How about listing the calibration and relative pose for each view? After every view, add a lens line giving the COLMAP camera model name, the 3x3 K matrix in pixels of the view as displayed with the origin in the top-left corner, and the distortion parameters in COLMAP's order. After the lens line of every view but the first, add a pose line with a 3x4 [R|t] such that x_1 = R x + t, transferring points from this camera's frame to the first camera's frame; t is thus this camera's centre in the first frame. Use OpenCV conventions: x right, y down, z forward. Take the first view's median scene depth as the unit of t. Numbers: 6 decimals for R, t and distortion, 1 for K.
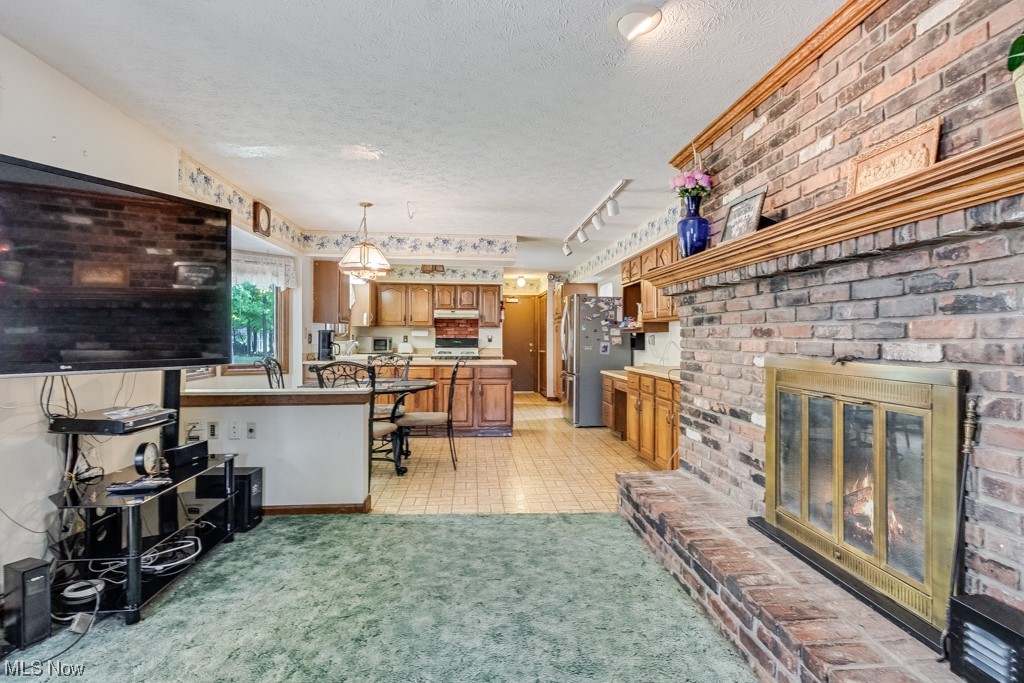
lens RADIAL K [[481.2, 0, 515.6], [0, 481.2, 340.6], [0, 0, 1]] dist [0.002014, -0.000062]
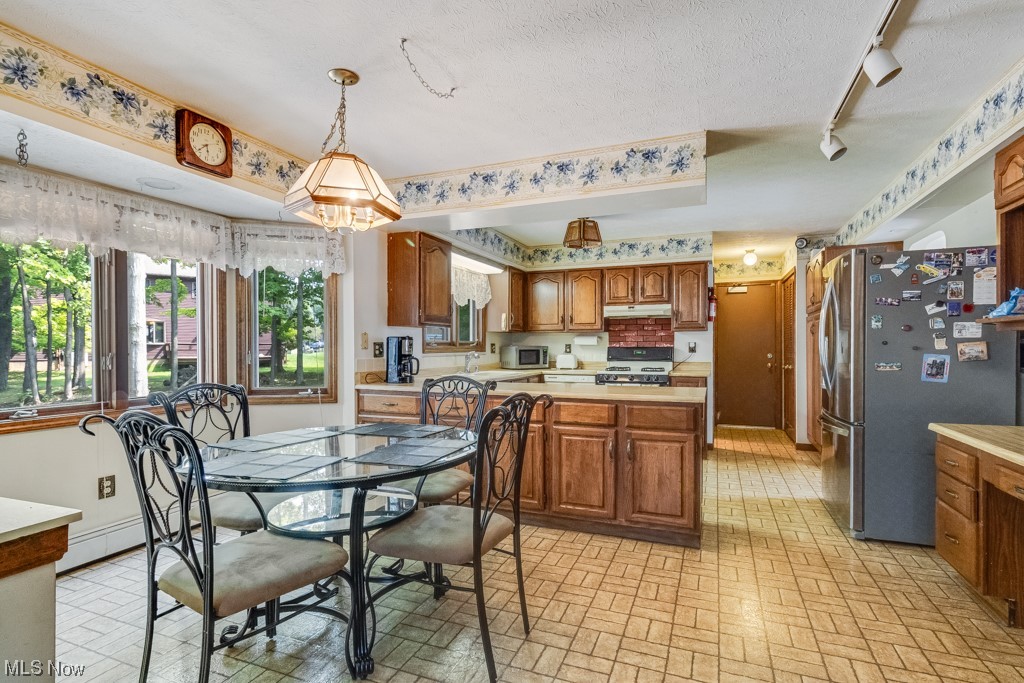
lens RADIAL K [[497.2, 0, 512.1], [0, 497.2, 352.9], [0, 0, 1]] dist [0.001420, 0.000085]
pose [[0.891373, -0.002173, -0.453265, 0.035376], [0.005031, 0.999974, 0.005100, -0.001398], [0.453243, -0.006827, 0.891361, 0.311763]]
